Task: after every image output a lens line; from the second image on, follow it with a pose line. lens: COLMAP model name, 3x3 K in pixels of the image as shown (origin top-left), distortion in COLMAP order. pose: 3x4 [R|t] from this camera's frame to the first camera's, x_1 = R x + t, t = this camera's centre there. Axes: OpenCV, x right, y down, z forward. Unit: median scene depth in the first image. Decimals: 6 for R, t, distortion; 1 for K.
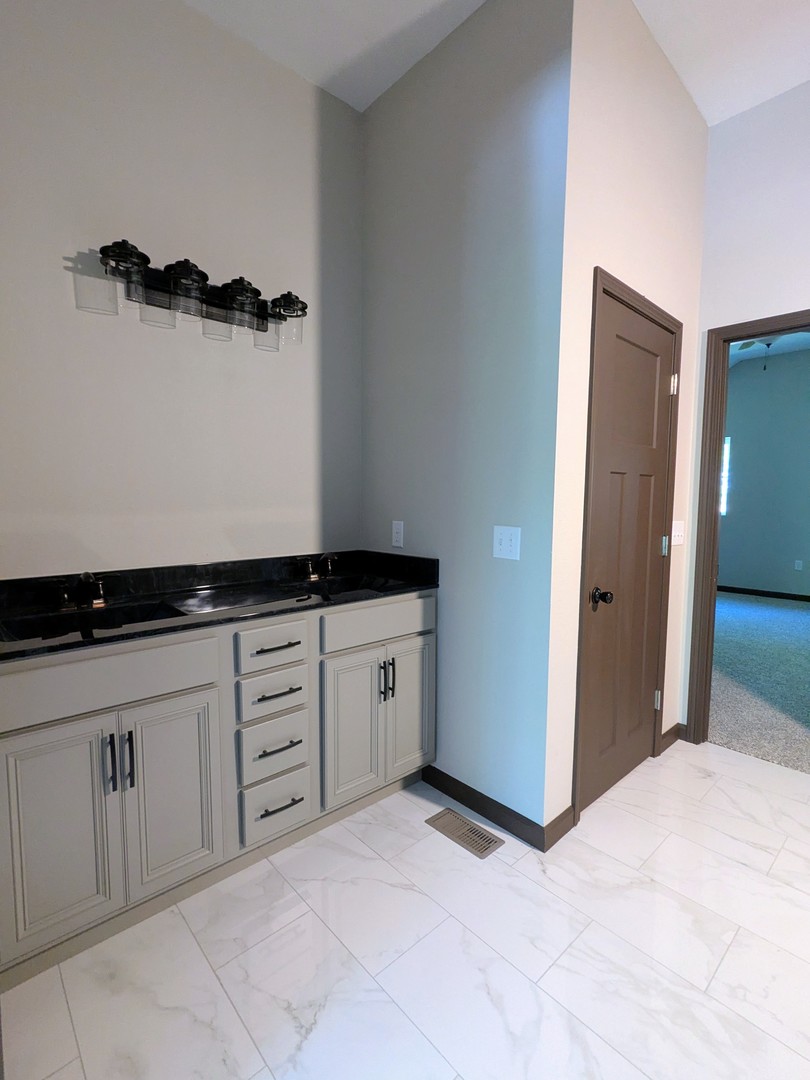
lens RADIAL K [[511.0, 0, 403.6], [0, 511.0, 541.6], [0, 0, 1]] dist [-0.002829, 0.003363]
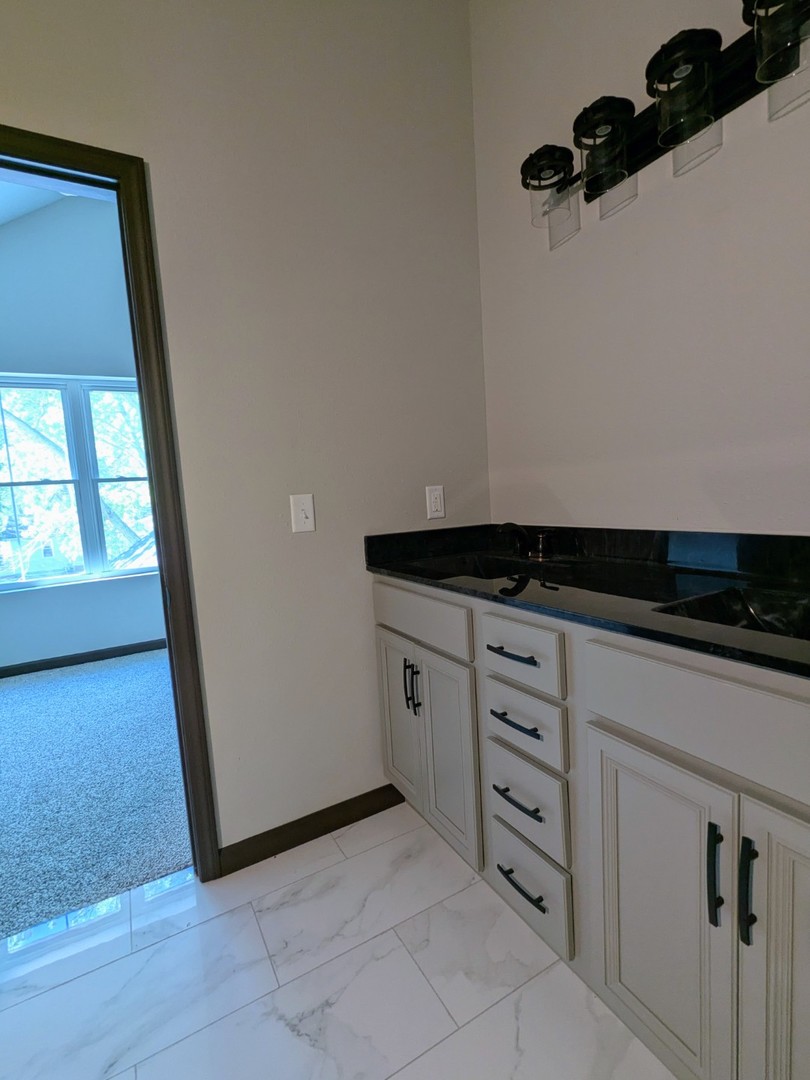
lens RADIAL K [[511.0, 0, 403.3], [0, 511.0, 538.6], [0, 0, 1]] dist [-0.002829, 0.003363]
pose [[-0.214605, 0.096158, -0.971956, 0.518472], [-0.030097, 0.994018, 0.104986, -0.008641], [0.976237, 0.051783, -0.210427, 1.209861]]
